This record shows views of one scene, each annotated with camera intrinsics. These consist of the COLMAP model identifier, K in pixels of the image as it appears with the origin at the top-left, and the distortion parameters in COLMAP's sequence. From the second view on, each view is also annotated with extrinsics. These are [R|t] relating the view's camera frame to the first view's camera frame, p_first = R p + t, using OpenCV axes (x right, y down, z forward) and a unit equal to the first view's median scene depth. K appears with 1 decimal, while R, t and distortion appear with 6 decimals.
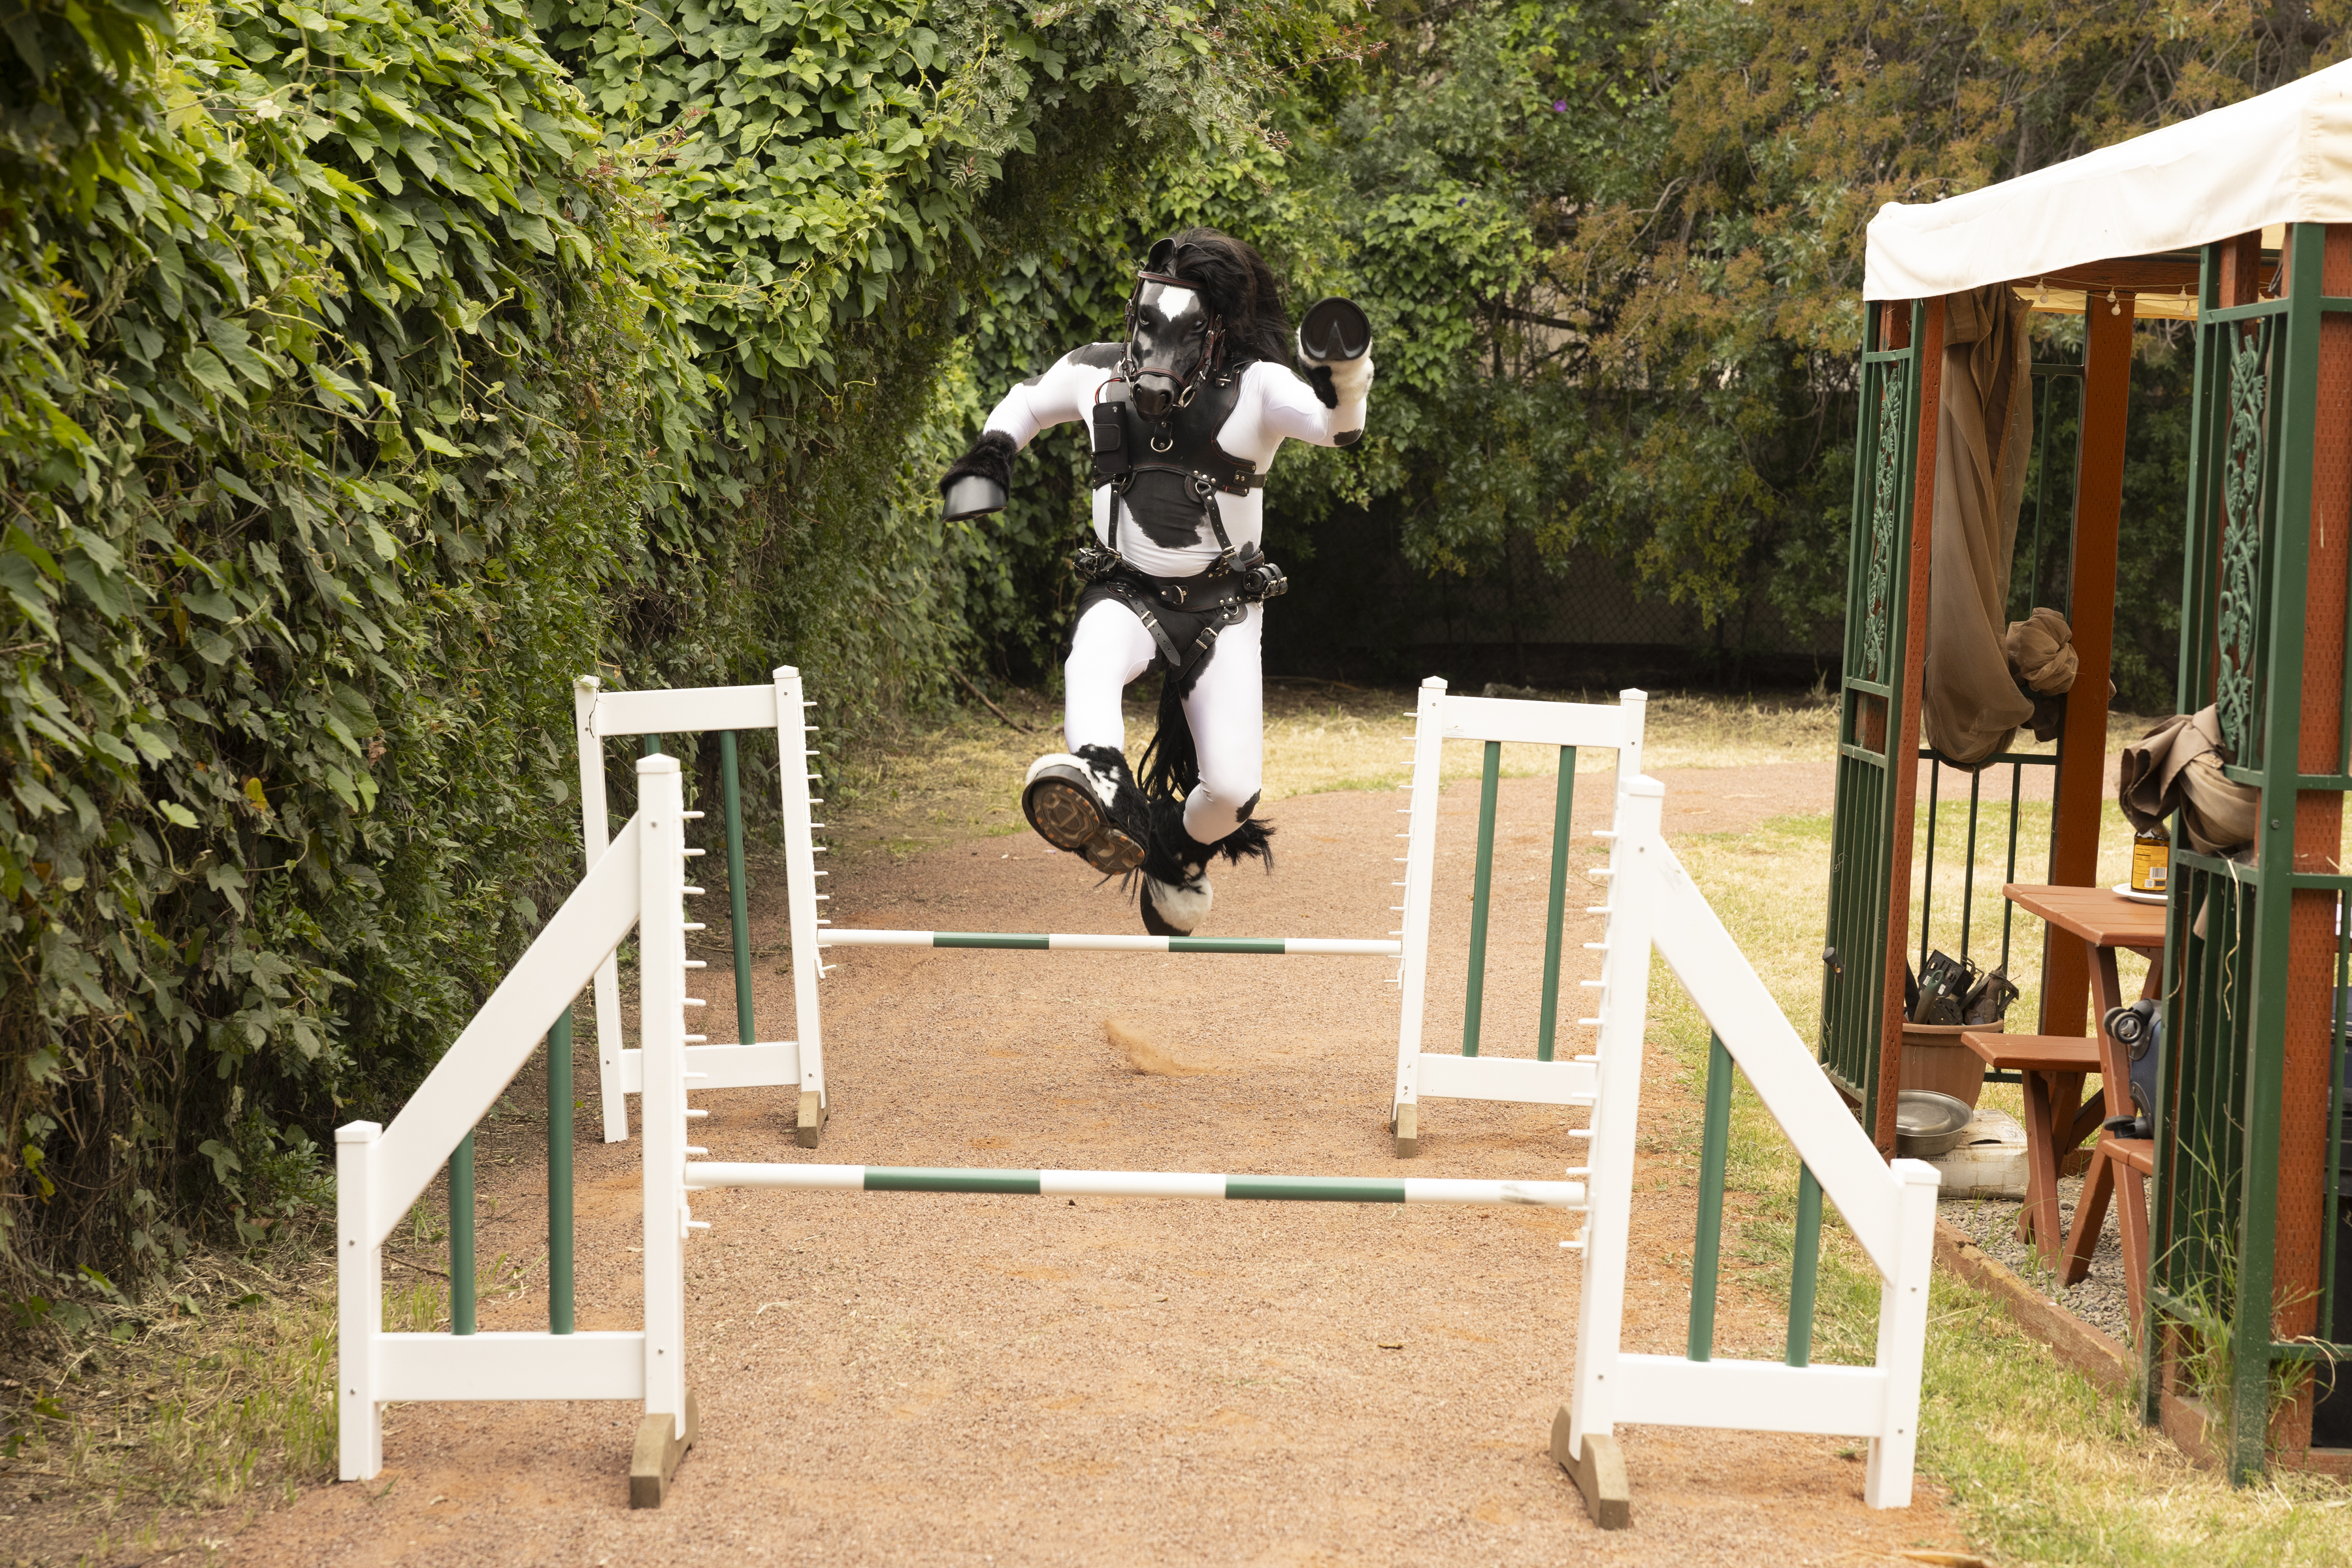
lens RADIAL K [[4444.1, 0, 1126.6], [0, 4444.1, 741.0], [0, 0, 1]] dist [0.021697, 0.029782]
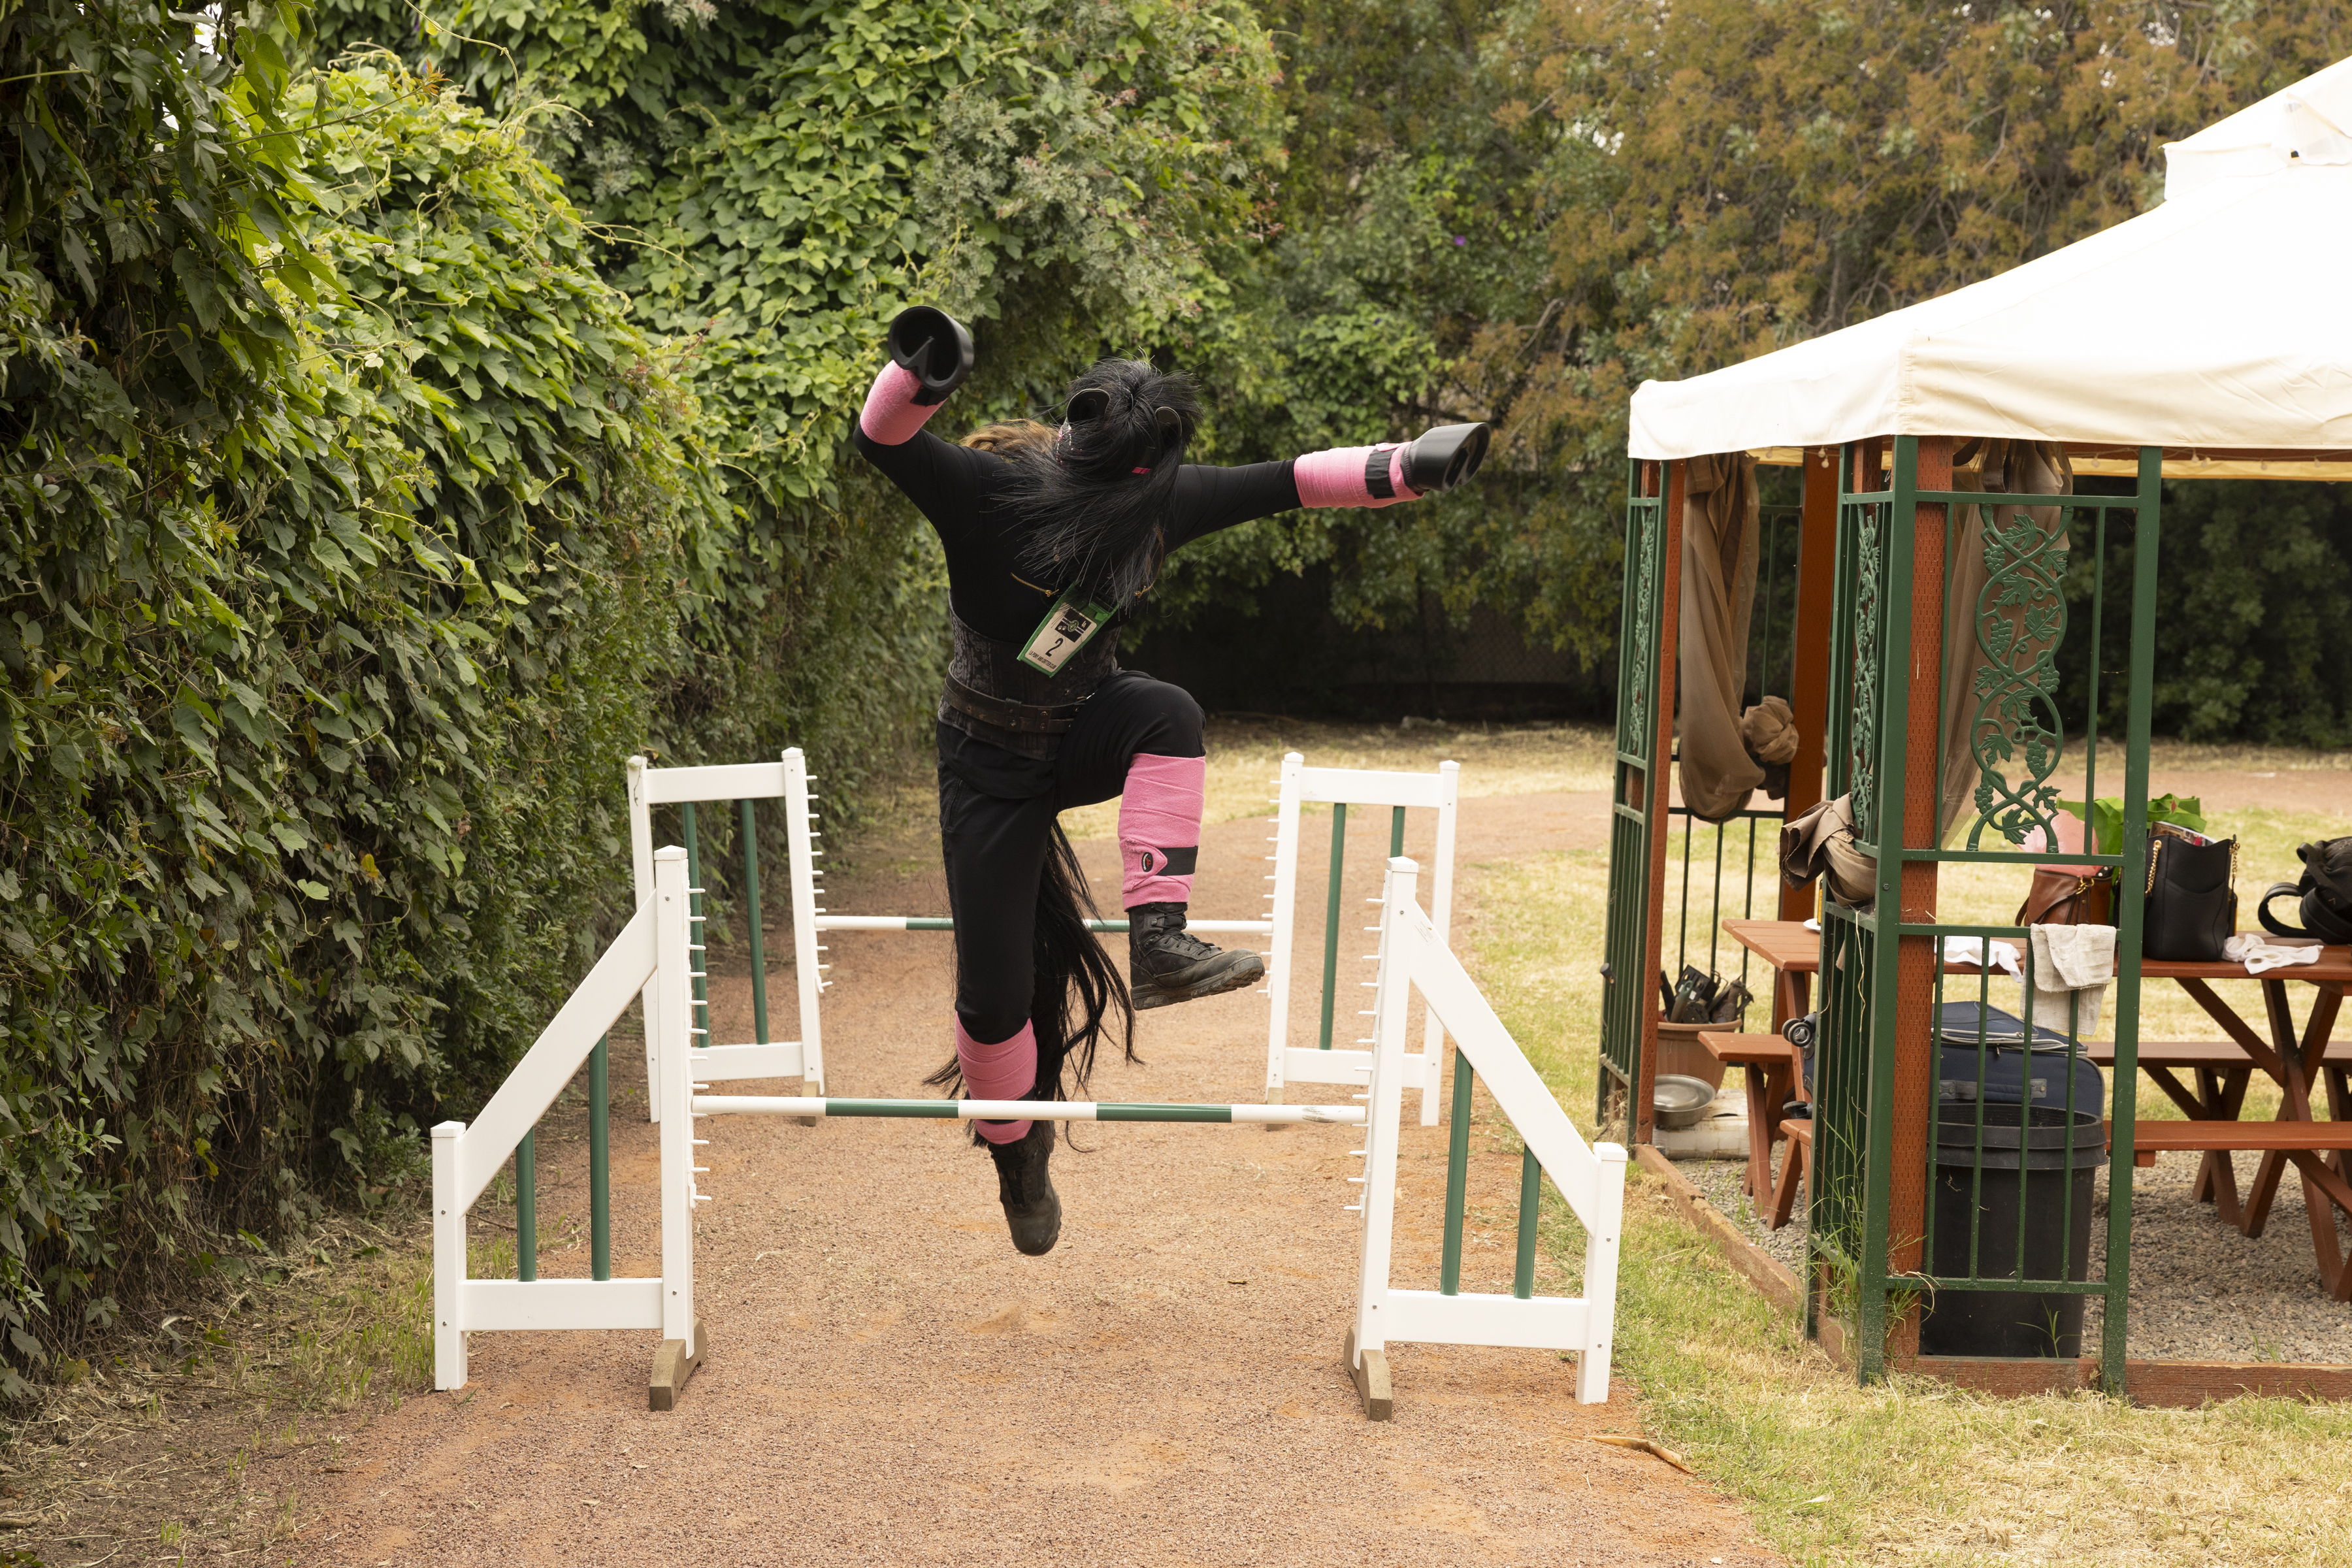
lens RADIAL K [[3832.1, 0, 1142.6], [0, 3832.1, 745.3], [0, 0, 1]] dist [0.008657, 0.019145]
pose [[0.999975, -0.007069, -0.000141, 0.027561], [0.007069, 0.999974, 0.001710, -0.020610], [0.000129, -0.001711, 0.999999, -0.110512]]
